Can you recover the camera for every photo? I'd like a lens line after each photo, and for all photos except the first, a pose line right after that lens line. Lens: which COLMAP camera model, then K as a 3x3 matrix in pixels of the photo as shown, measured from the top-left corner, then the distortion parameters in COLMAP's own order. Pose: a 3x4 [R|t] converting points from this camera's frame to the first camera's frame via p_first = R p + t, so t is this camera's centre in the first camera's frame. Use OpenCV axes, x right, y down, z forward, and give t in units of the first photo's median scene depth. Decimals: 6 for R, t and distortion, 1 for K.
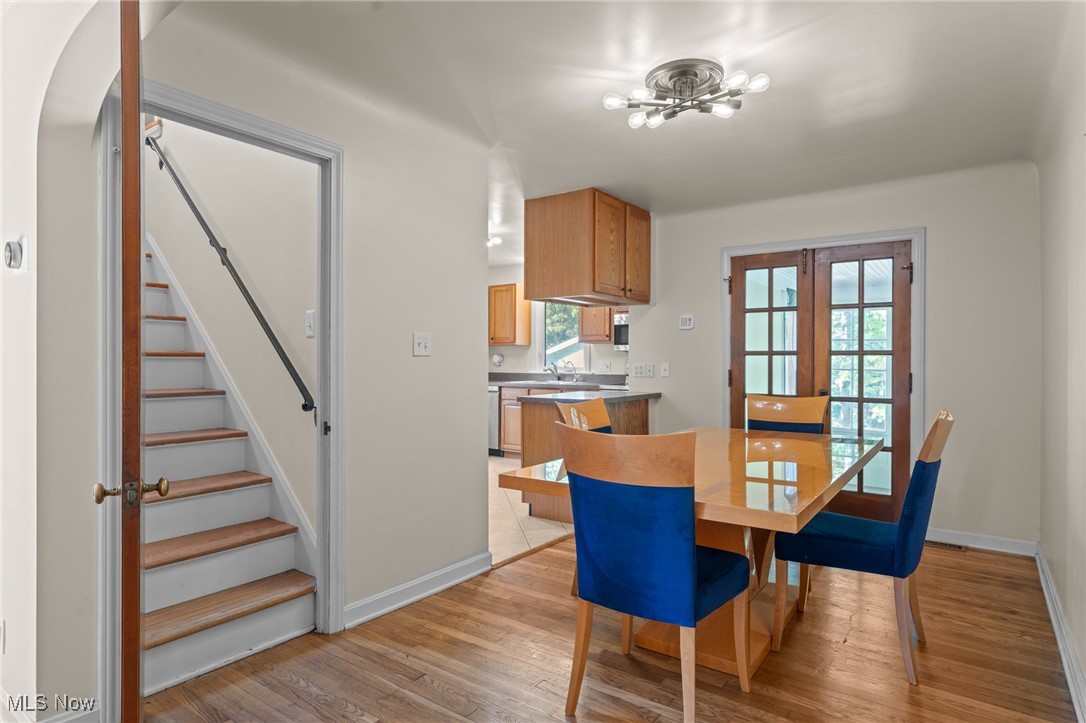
lens RADIAL K [[594.6, 0, 543.0], [0, 594.6, 361.5], [0, 0, 1]] dist [0.006593, 0.000756]
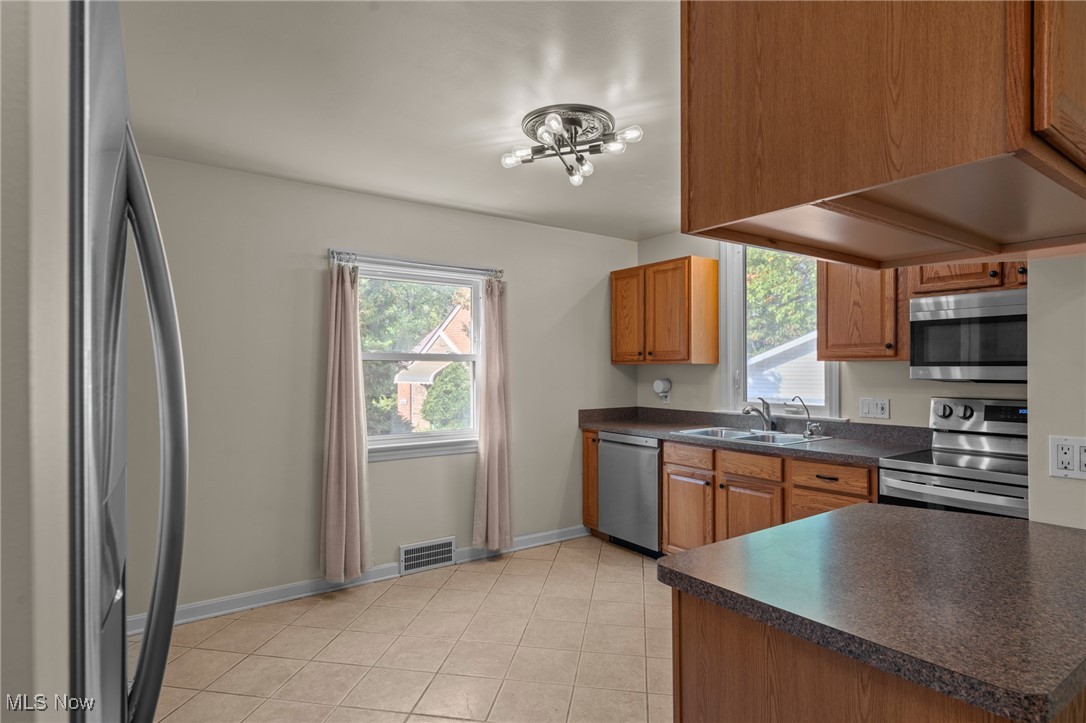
lens RADIAL K [[580.0, 0, 543.0], [0, 580.0, 361.5], [0, 0, 1]] dist [0.002903, 0.000119]
pose [[0.948770, -0.007026, -0.315890, -0.004891], [0.002080, 0.999870, -0.015990, -0.022272], [0.315962, 0.014514, 0.948661, 0.446525]]
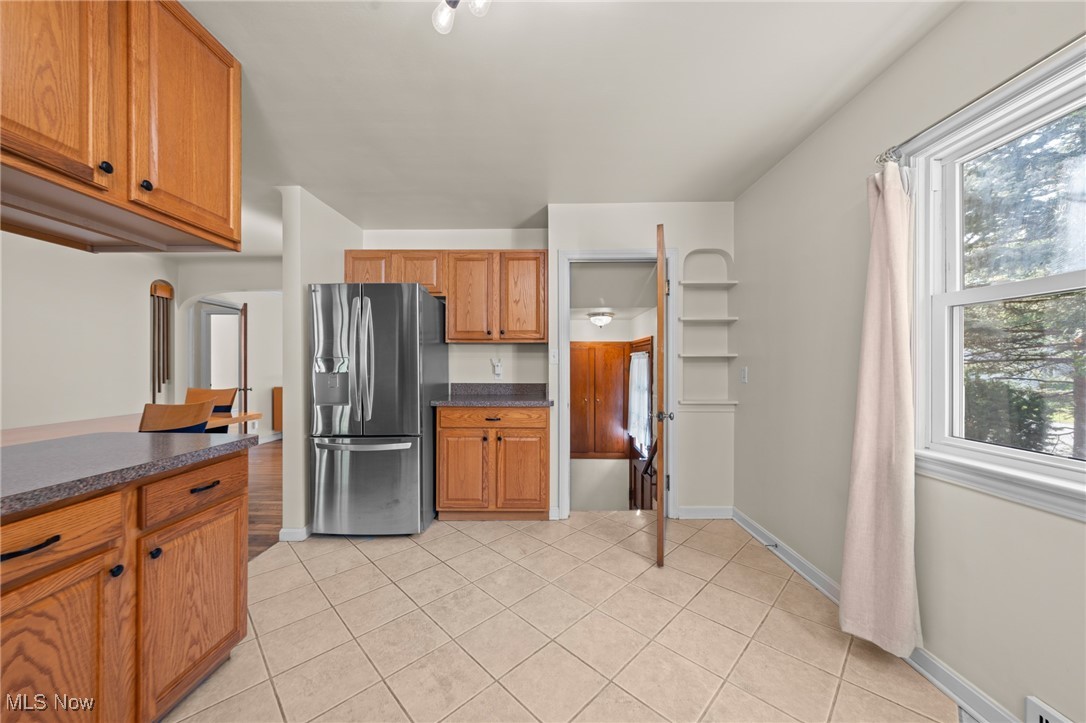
lens RADIAL K [[389.3, 0, 543.0], [0, 389.3, 361.5], [0, 0, 1]] dist [0.000041, -0.000070]
pose [[-0.811118, 0.000115, -0.584883, -0.028827], [-0.001378, 0.999997, 0.002109, -0.007827], [0.584882, 0.002517, -0.811115, 0.921598]]
